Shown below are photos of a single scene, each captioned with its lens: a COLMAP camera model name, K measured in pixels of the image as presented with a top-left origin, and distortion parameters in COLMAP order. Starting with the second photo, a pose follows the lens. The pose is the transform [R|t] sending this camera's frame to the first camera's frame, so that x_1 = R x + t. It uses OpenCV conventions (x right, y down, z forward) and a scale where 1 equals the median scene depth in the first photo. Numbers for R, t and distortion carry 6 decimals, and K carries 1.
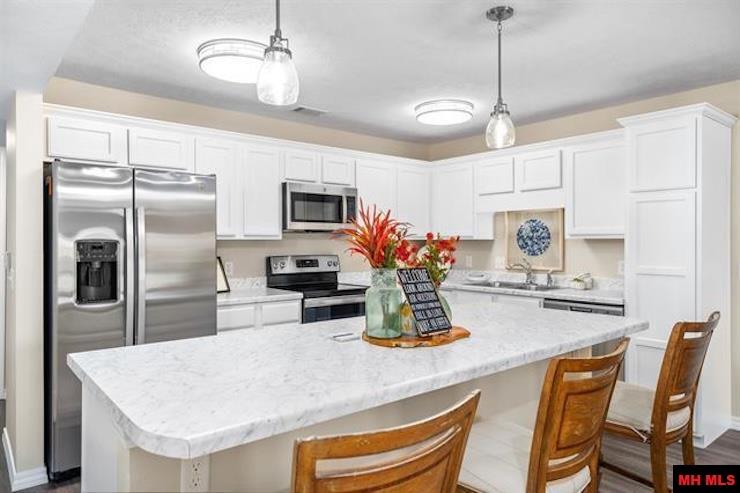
lens RADIAL K [[496.0, 0, 370.0], [0, 496.0, 246.5], [0, 0, 1]] dist [0.001486, -0.000174]
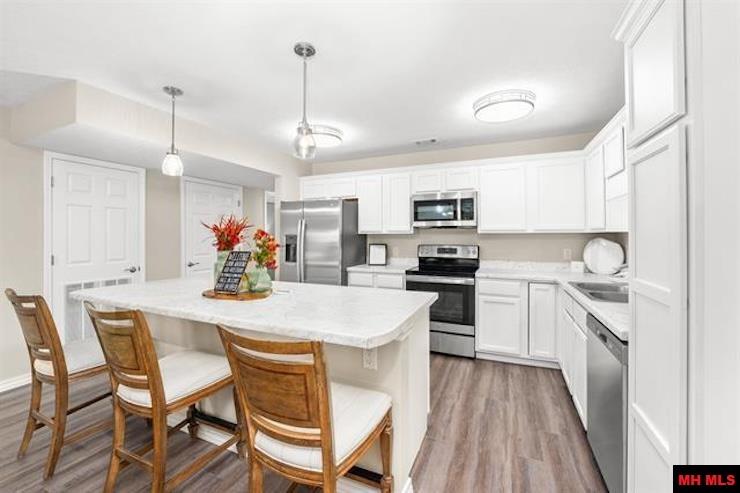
lens RADIAL K [[312.3, 0, 369.3], [0, 312.3, 235.7], [0, 0, 1]] dist [0.000154, 0.000009]
pose [[0.498222, 0.001644, -0.867048, 0.568550], [-0.008611, 0.999958, -0.003052, -0.003767], [0.867007, 0.008987, 0.498215, 0.418262]]
